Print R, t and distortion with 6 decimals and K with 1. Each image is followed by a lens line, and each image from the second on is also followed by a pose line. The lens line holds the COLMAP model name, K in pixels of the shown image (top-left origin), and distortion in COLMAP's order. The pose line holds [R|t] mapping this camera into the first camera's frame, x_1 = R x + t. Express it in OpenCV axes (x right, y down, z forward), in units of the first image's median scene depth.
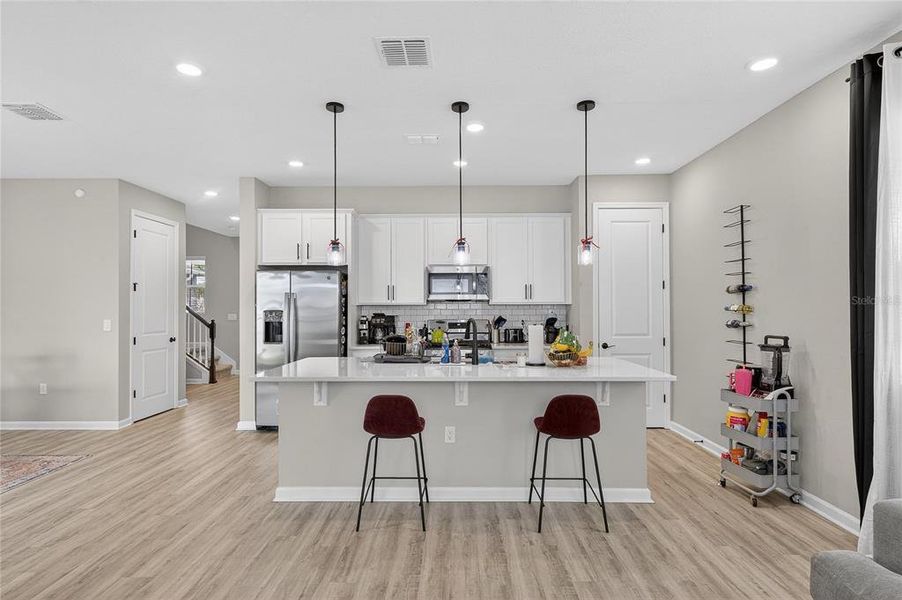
lens RADIAL K [[457.3, 0, 451.2], [0, 457.3, 305.0], [0, 0, 1]] dist [0.000109, -0.004348]
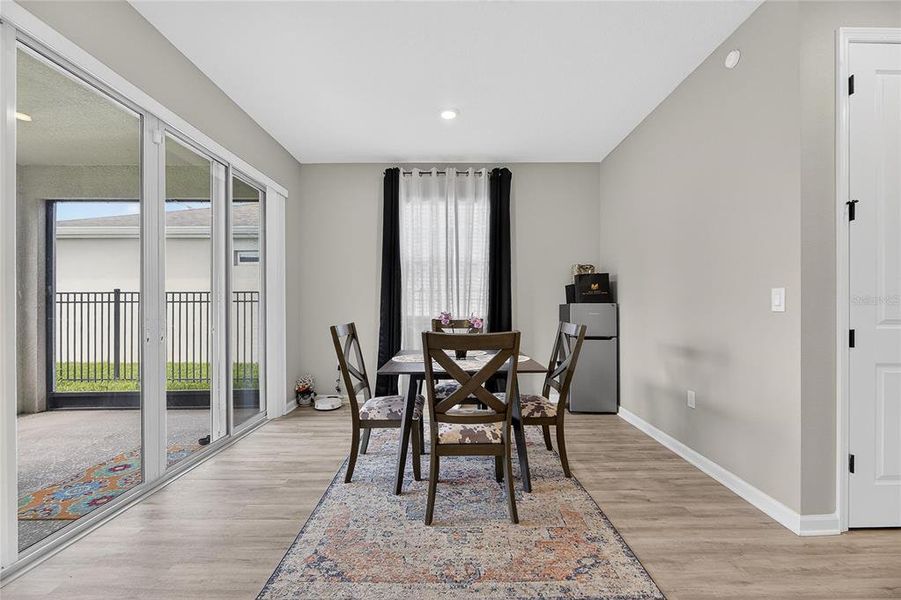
lens RADIAL K [[379.7, 0, 451.6], [0, 379.7, 303.5], [0, 0, 1]] dist [-0.002397, -0.000214]
pose [[0.021501, 0.003815, -0.999762, -0.295145], [0.008386, 0.999957, 0.003996, 0.035073], [0.999734, -0.008470, 0.021468, 0.524475]]
